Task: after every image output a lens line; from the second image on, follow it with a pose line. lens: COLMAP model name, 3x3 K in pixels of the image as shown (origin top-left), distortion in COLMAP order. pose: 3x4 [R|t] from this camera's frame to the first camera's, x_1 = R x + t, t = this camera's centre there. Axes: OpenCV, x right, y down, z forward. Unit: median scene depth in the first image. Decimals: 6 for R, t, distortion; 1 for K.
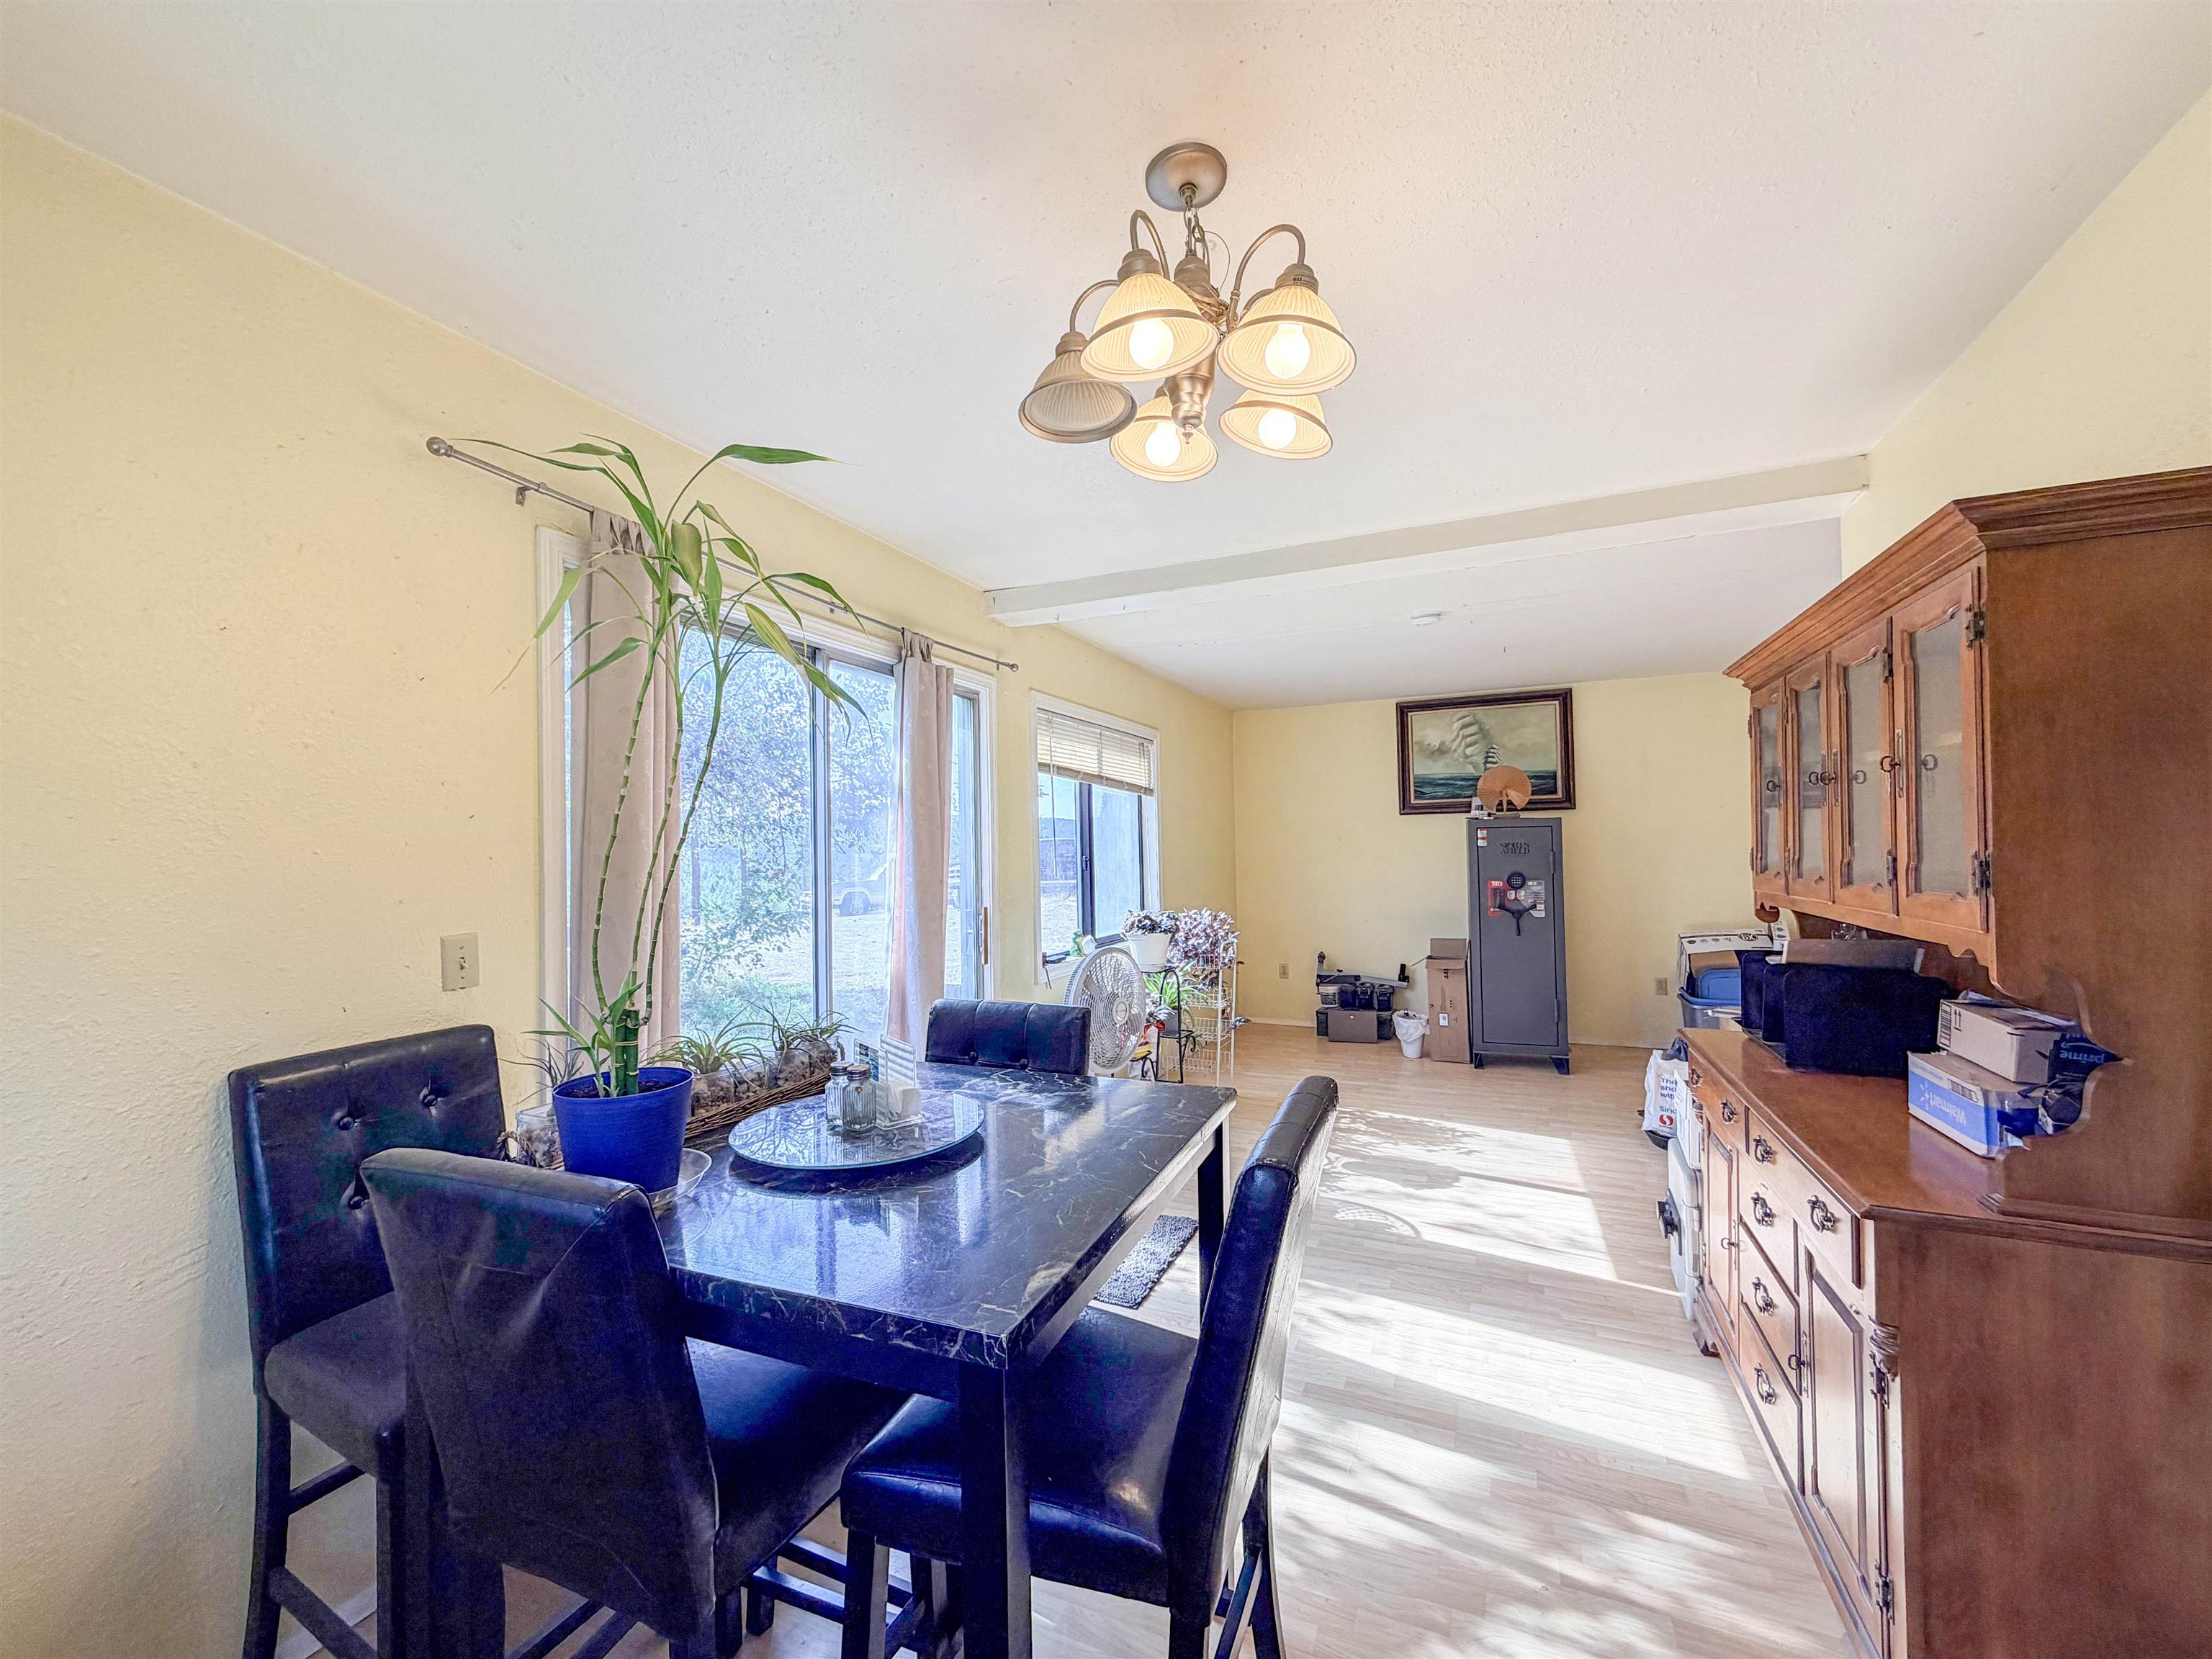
lens RADIAL K [[890.7, 0, 1100.2], [0, 890.7, 829.5], [0, 0, 1]] dist [0.001484, -0.000812]
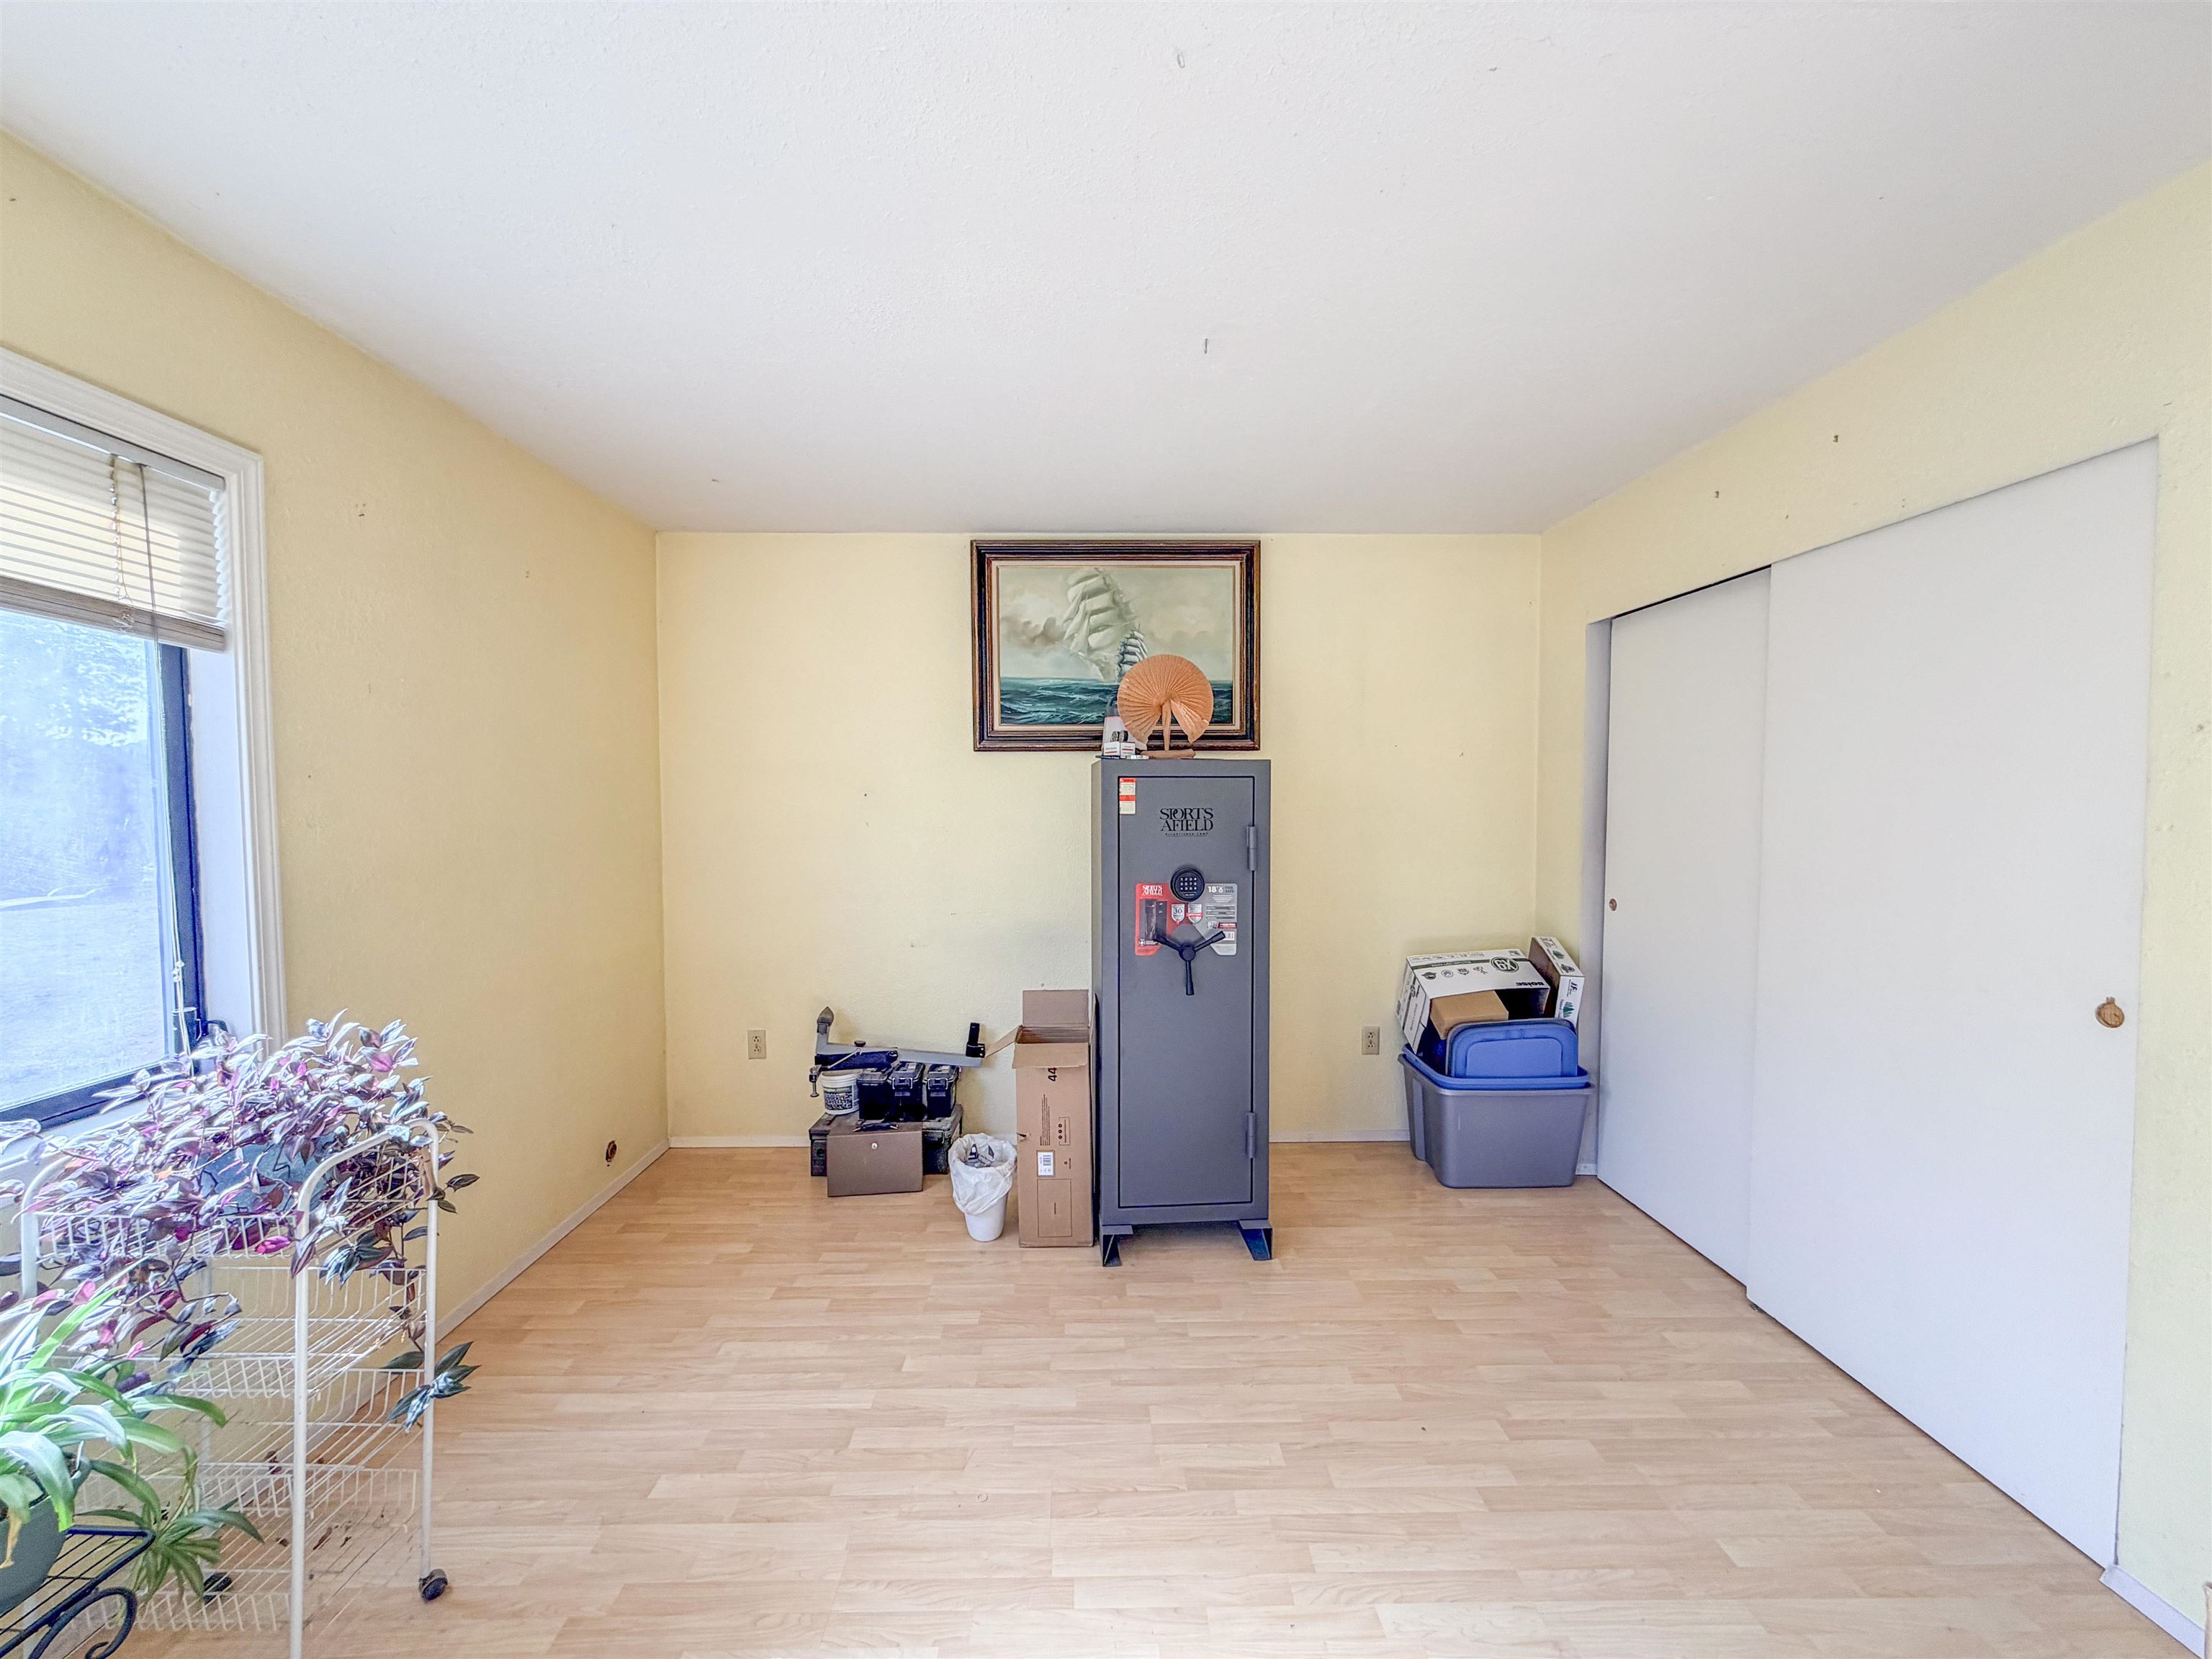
lens RADIAL K [[890.7, 0, 1094.8], [0, 890.7, 834.8], [0, 0, 1]] dist [0.001484, -0.000812]
pose [[0.905478, -0.000769, 0.424394, 0.185089], [-0.023450, 0.998380, 0.051842, 0.004408], [-0.423746, -0.056894, 0.903993, 0.509119]]
